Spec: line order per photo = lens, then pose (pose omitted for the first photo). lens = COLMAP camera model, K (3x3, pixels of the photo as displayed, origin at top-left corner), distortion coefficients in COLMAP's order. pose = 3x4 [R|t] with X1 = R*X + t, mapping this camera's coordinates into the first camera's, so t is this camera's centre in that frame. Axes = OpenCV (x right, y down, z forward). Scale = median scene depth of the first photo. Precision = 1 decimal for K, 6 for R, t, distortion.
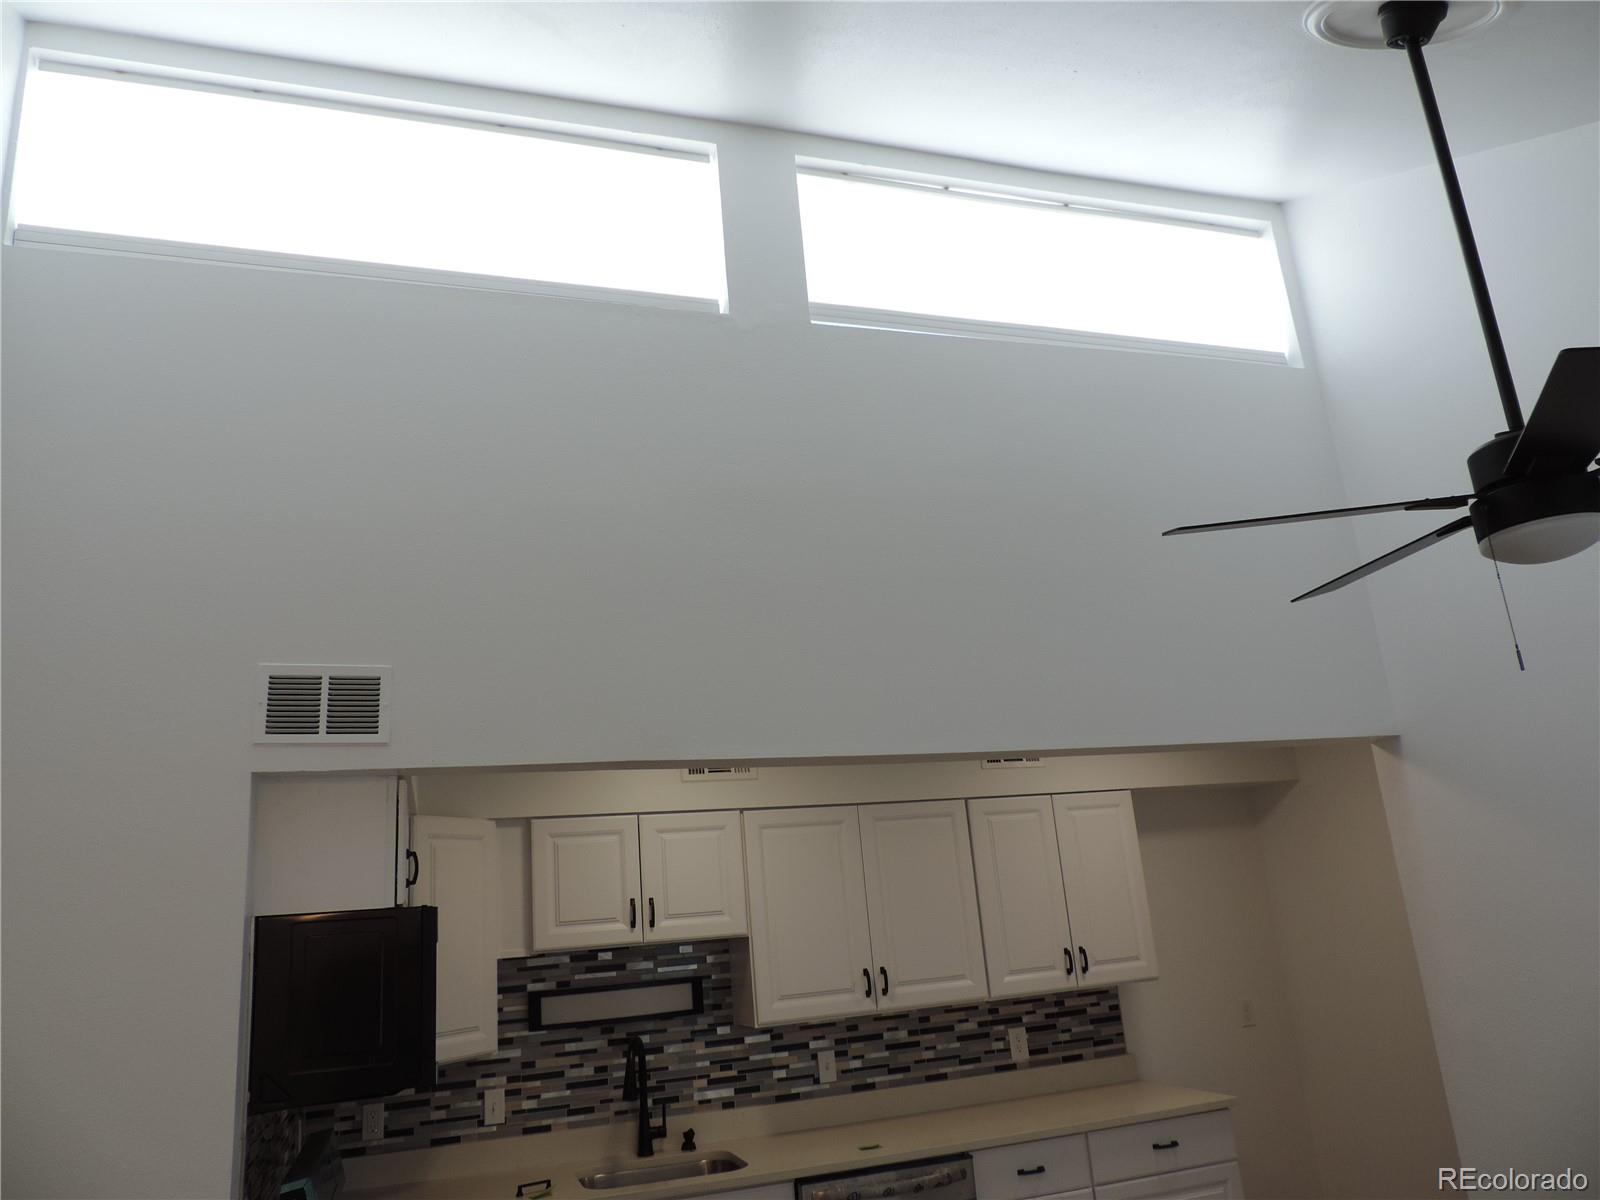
lens RADIAL K [[1145.1, 0, 804.1], [0, 1145.1, 605.0], [0, 0, 1]] dist [-0.017551, -0.001713]
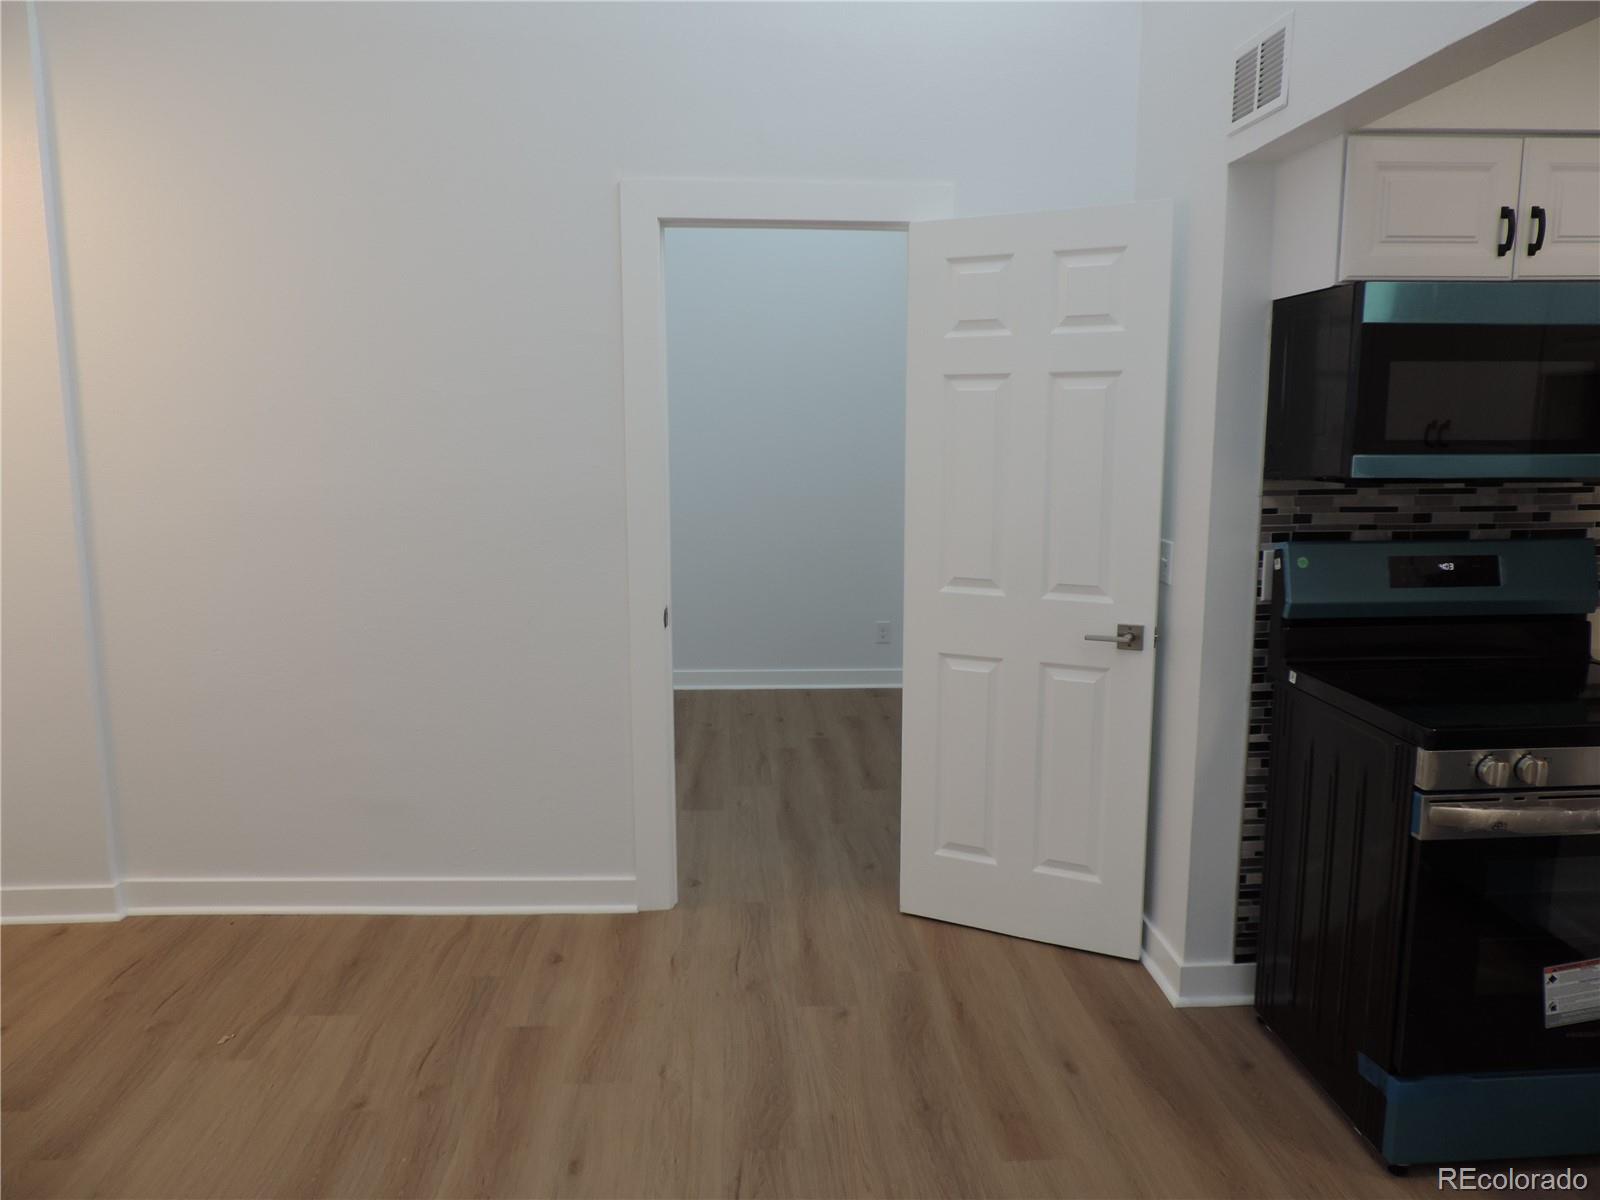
lens RADIAL K [[1137.5, 0, 803.1], [0, 1137.5, 603.4], [0, 0, 1]] dist [-0.018396, 0.000209]
pose [[-0.256587, 0.225661, -0.939808, 0.406432], [0.278194, 0.948456, 0.151785, 0.157154], [0.925619, -0.222503, -0.306140, 0.518423]]
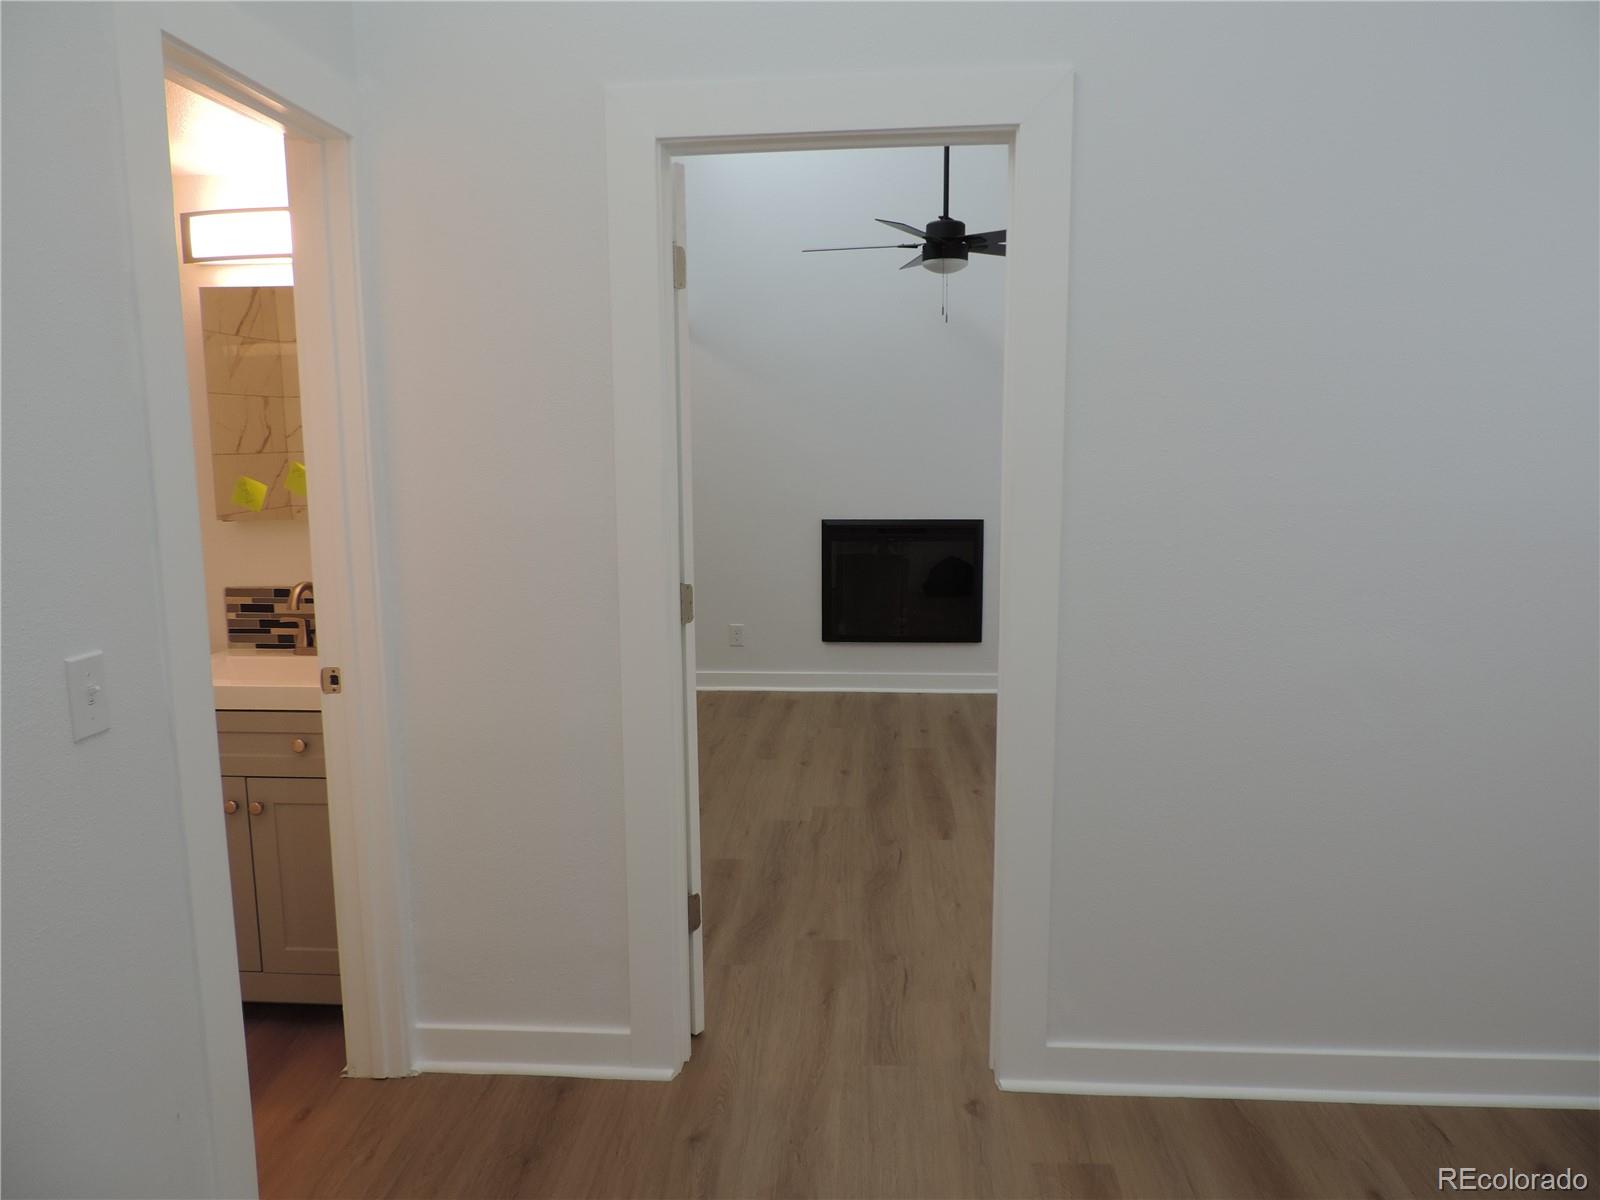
lens RADIAL K [[1143.5, 0, 799.2], [0, 1143.5, 605.4], [0, 0, 1]] dist [0.044906, -0.000266]
pose [[0.380944, -0.059318, 0.922693, -0.911296], [-0.268457, 0.947853, 0.171771, 0.150249], [-0.884767, -0.313139, 0.345154, 0.080888]]
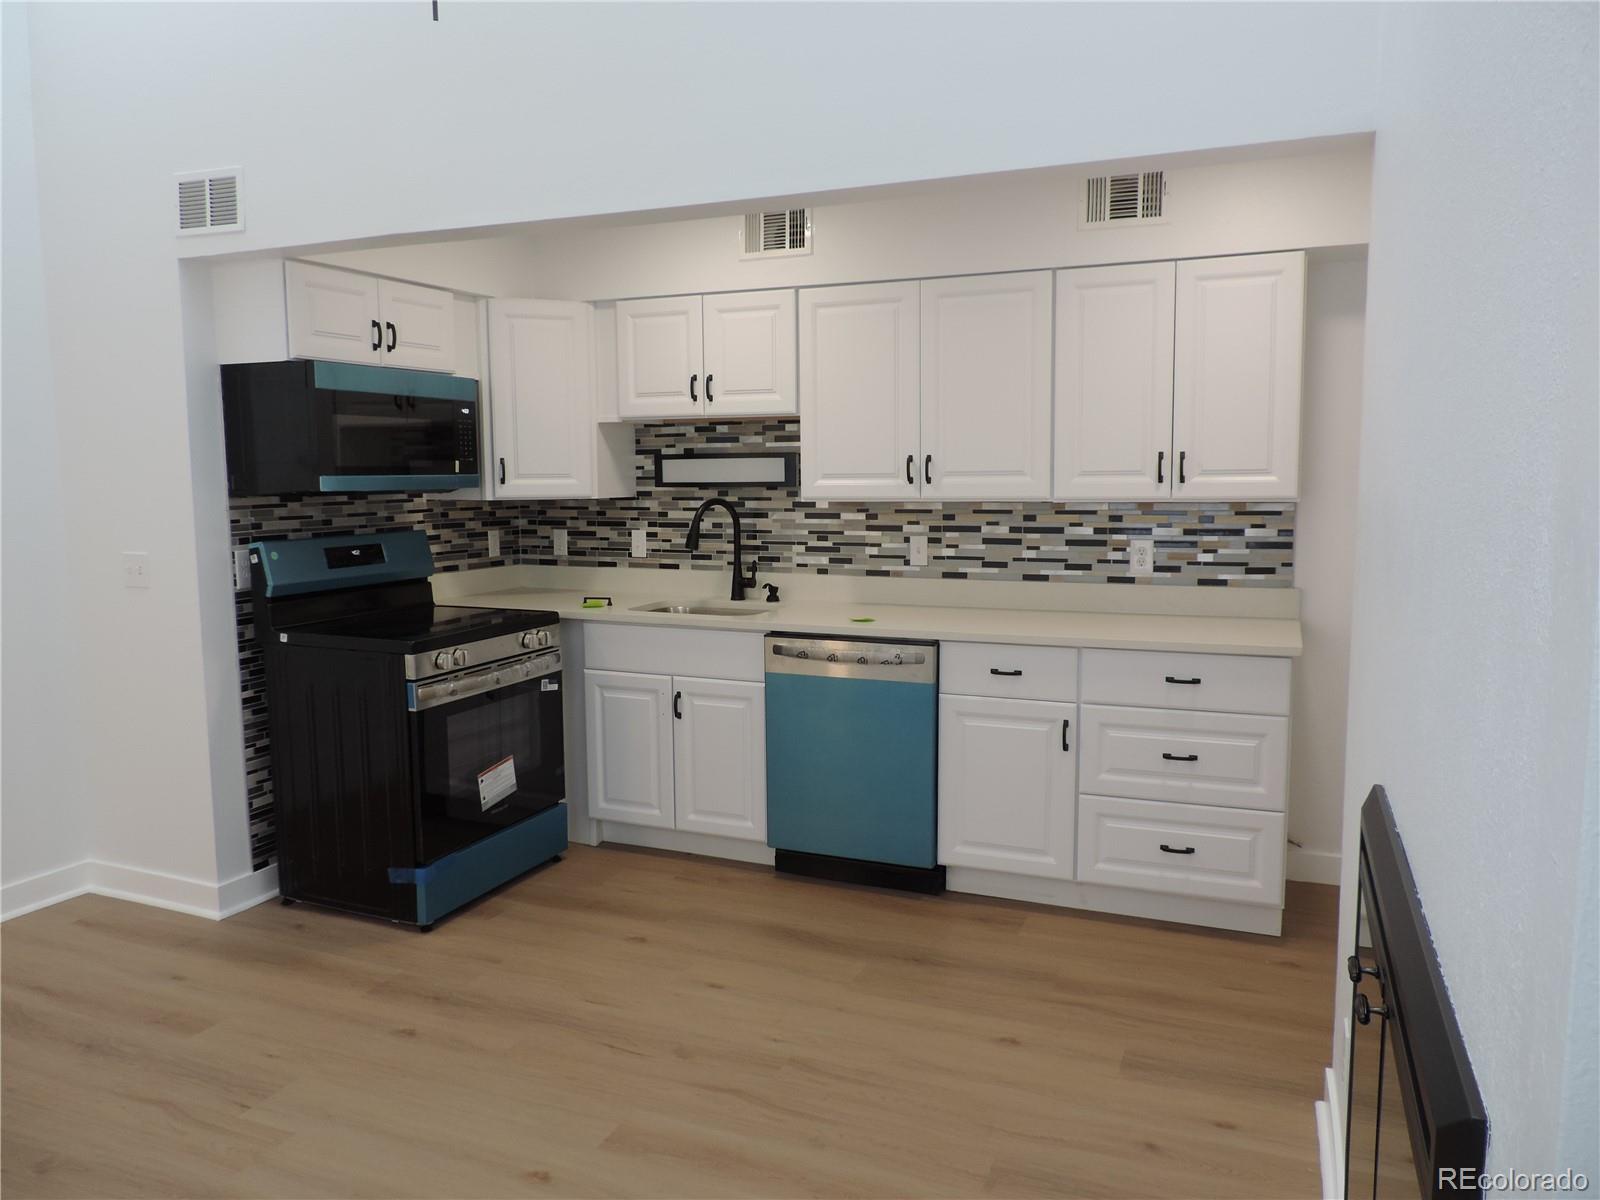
lens RADIAL K [[1137.5, 0, 803.1], [0, 1137.5, 603.4], [0, 0, 1]] dist [-0.018396, 0.000209]
pose [[0.753025, 0.147821, -0.641173, 0.604624], [0.121992, 0.926181, 0.356802, 0.082426], [0.646584, -0.346899, 0.679404, 0.250549]]
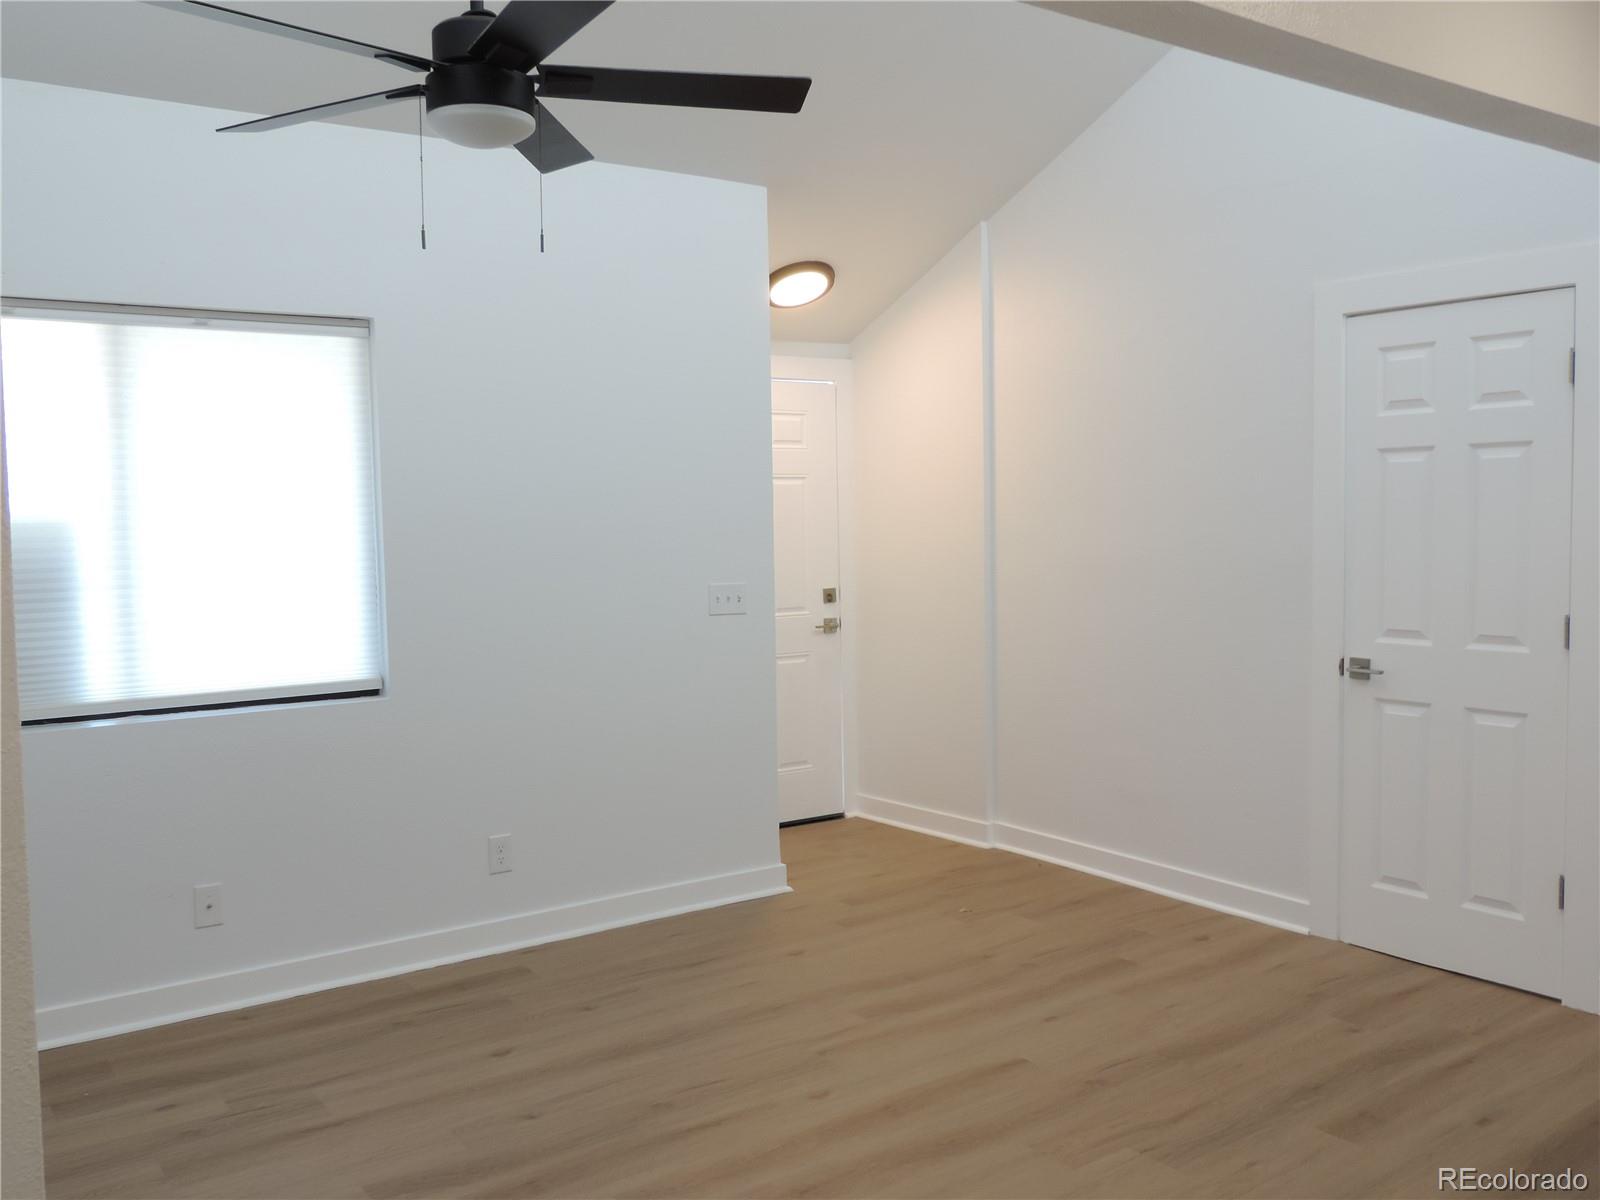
lens RADIAL K [[1439.8, 0, 803.1], [0, 1439.8, 595.2], [0, 0, 1]] dist [-0.066149, 0.119852]
pose [[-0.944237, 0.113804, -0.308974, 0.408672], [0.170925, 0.971448, -0.164539, 0.317443], [0.281427, -0.208176, -0.936729, 1.105006]]
